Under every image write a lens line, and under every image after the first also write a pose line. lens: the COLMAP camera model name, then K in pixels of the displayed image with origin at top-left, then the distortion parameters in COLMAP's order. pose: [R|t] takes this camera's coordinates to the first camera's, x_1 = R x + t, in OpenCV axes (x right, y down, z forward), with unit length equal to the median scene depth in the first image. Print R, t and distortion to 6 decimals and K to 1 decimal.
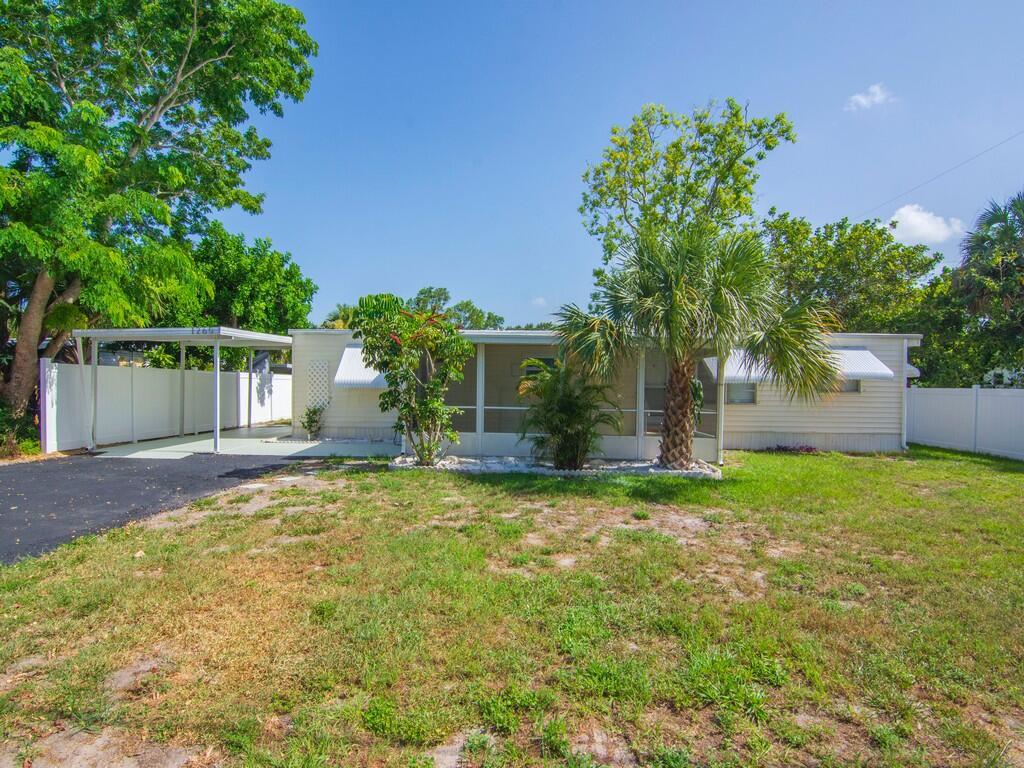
lens RADIAL K [[489.0, 0, 513.2], [0, 489.0, 384.5], [0, 0, 1]] dist [-0.019243, 0.000459]
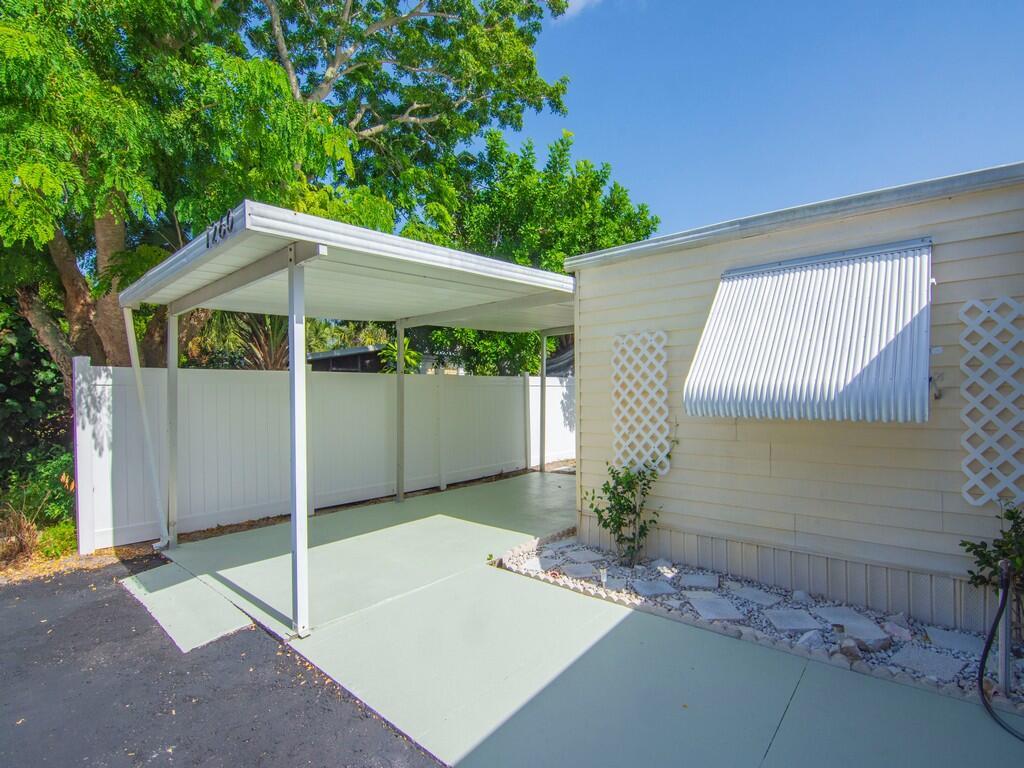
lens RADIAL K [[480.7, 0, 507.1], [0, 480.7, 393.7], [0, 0, 1]] dist [-0.002060, -0.000161]
pose [[0.748303, -0.009427, -0.663290, -0.253495], [0.016703, 0.999850, 0.004633, -0.009005], [0.663147, -0.014546, 0.748348, 0.709217]]
